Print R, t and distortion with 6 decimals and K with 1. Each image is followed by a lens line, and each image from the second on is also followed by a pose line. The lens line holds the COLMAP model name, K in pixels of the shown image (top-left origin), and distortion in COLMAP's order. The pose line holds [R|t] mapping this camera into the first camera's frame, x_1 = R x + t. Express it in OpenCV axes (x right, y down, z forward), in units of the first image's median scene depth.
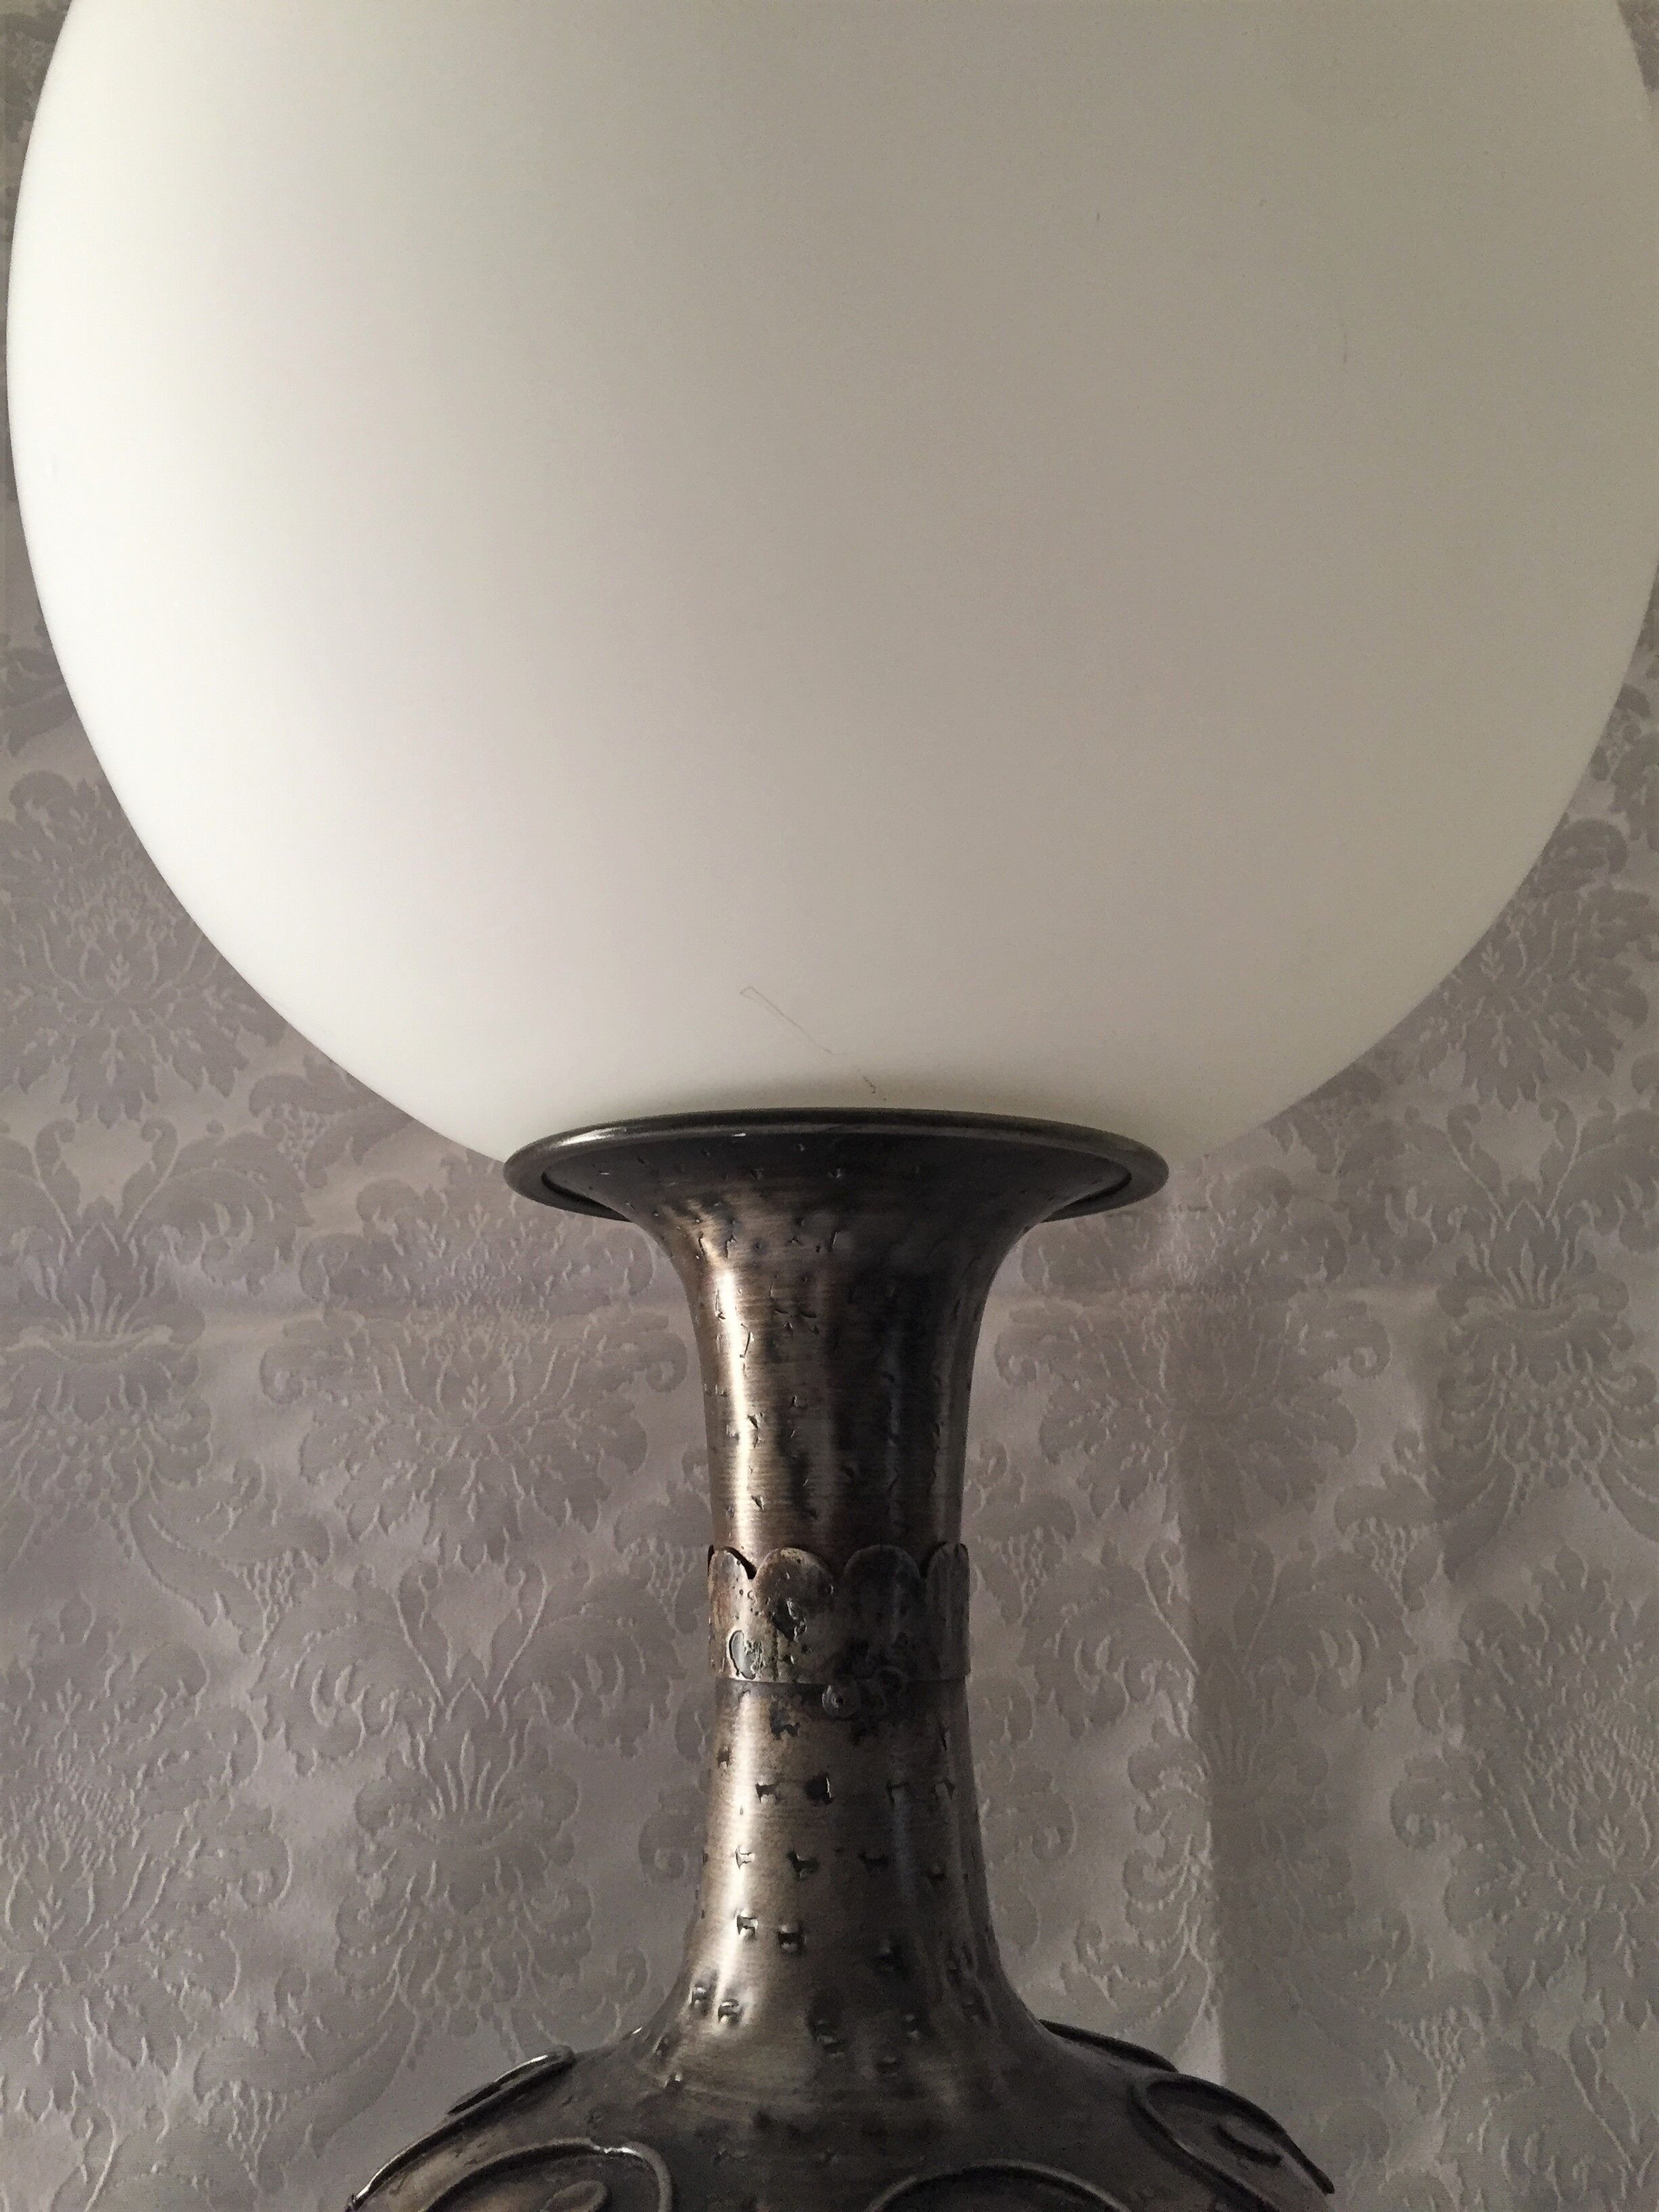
lens RADIAL K [[1921.9, 0, 832.6], [0, 1921.9, 1113.3], [0, 0, 1]] dist [0.083216, -0.128666]
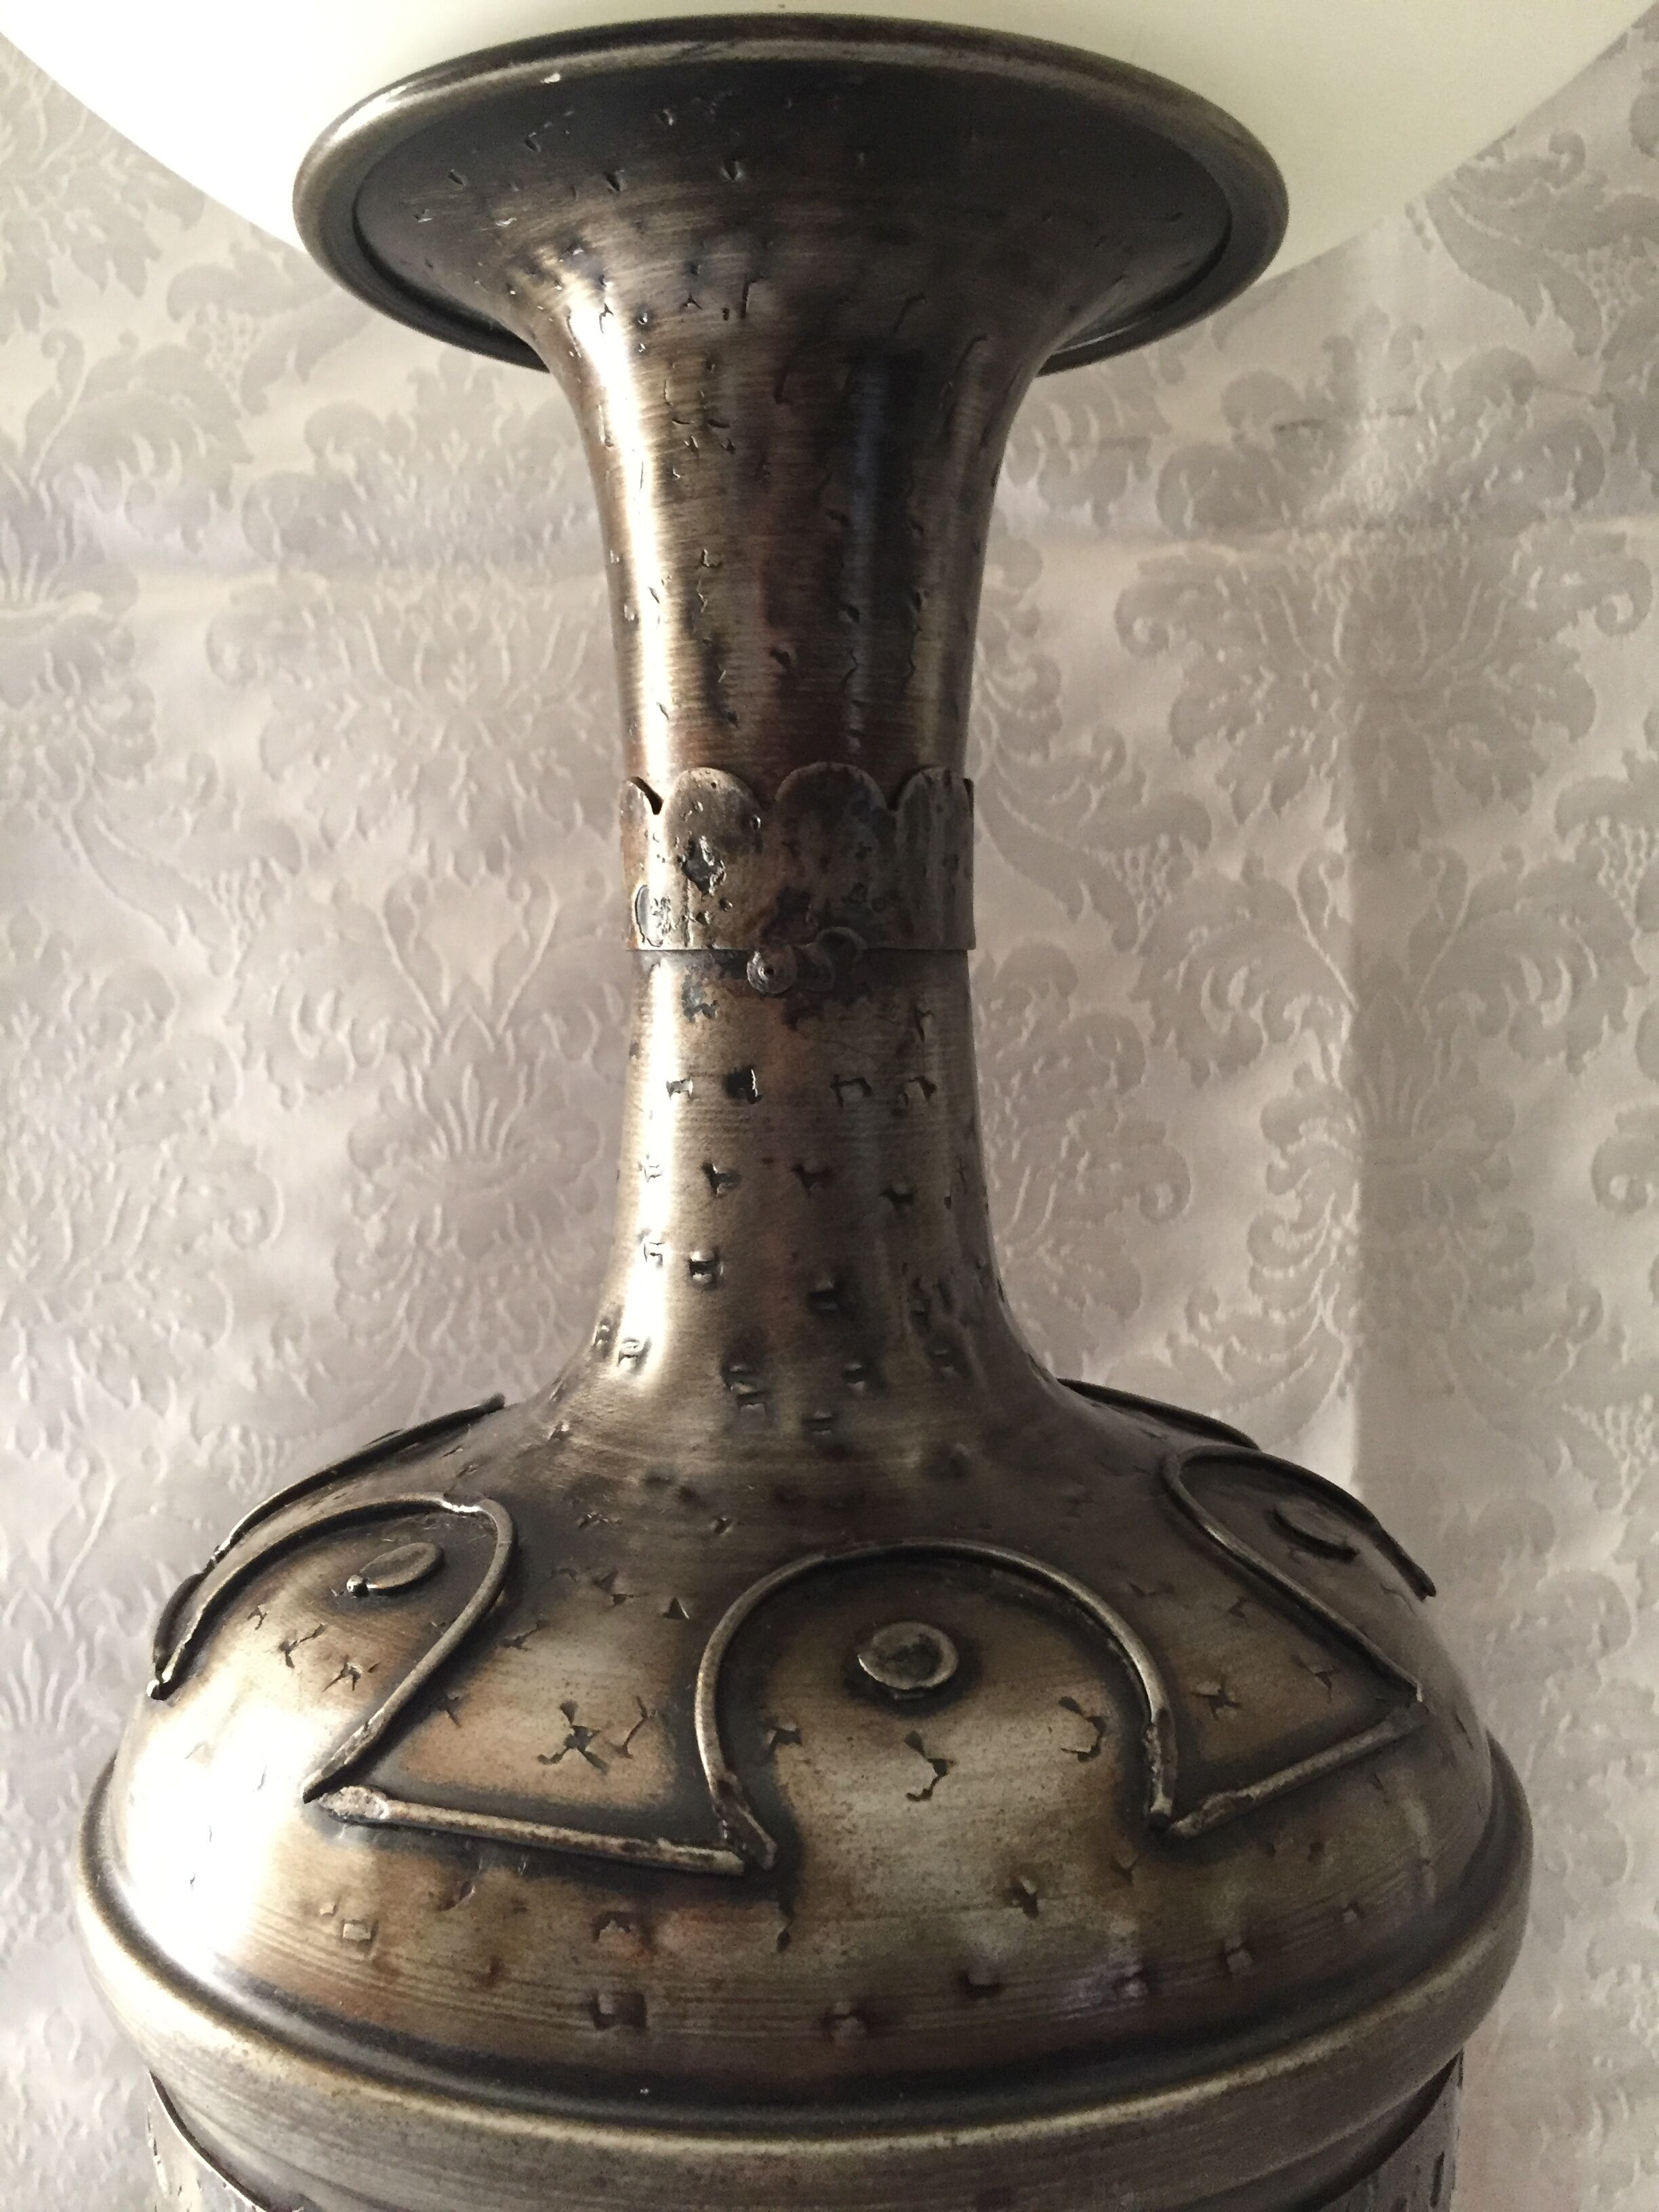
lens RADIAL K [[1921.9, 0, 832.6], [0, 1921.9, 1113.3], [0, 0, 1]] dist [0.083216, -0.128666]
pose [[0.990693, 0.011323, -0.135645, 0.085315], [0.027414, 0.959518, 0.280312, 0.103106], [0.133327, -0.281421, 0.950277, 0.202206]]
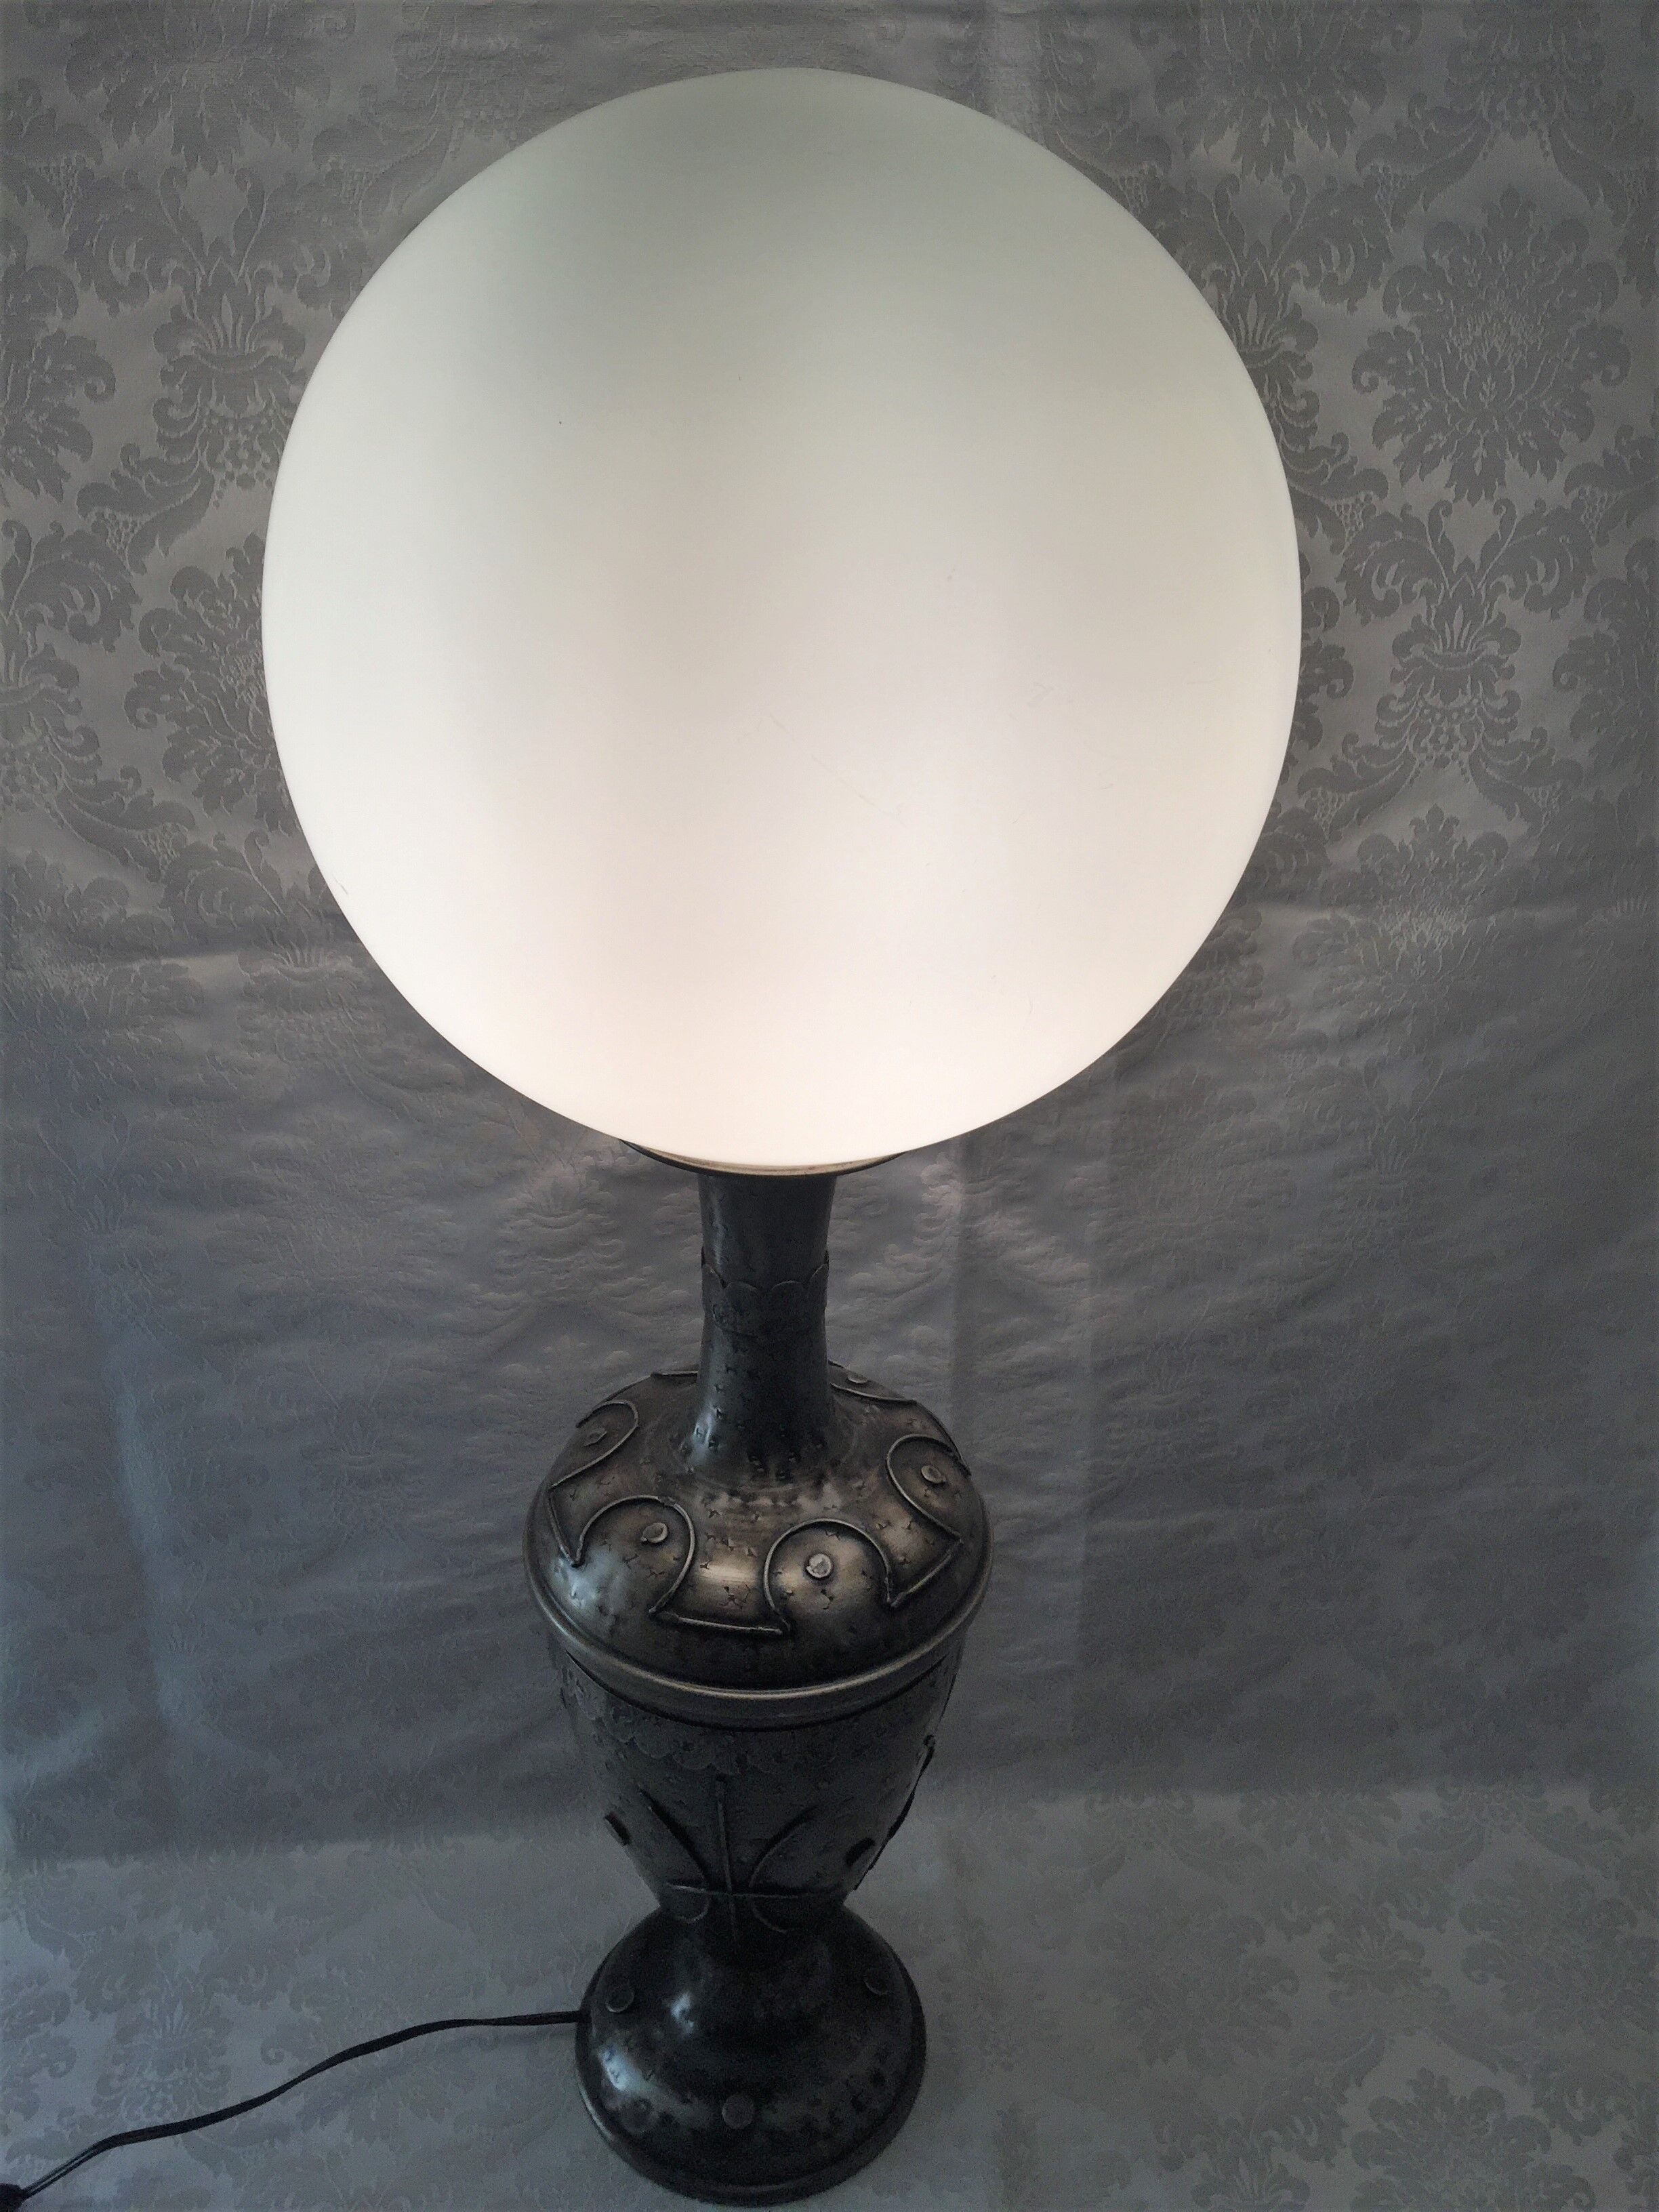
lens RADIAL K [[1907.6, 0, 834.3], [0, 1907.6, 1102.5], [0, 0, 1]] dist [0.089747, -0.128678]
pose [[0.998260, 0.017169, 0.056406, -0.029604], [-0.049037, 0.772951, 0.632568, -0.855760], [-0.032739, -0.634233, 0.772448, -0.333409]]
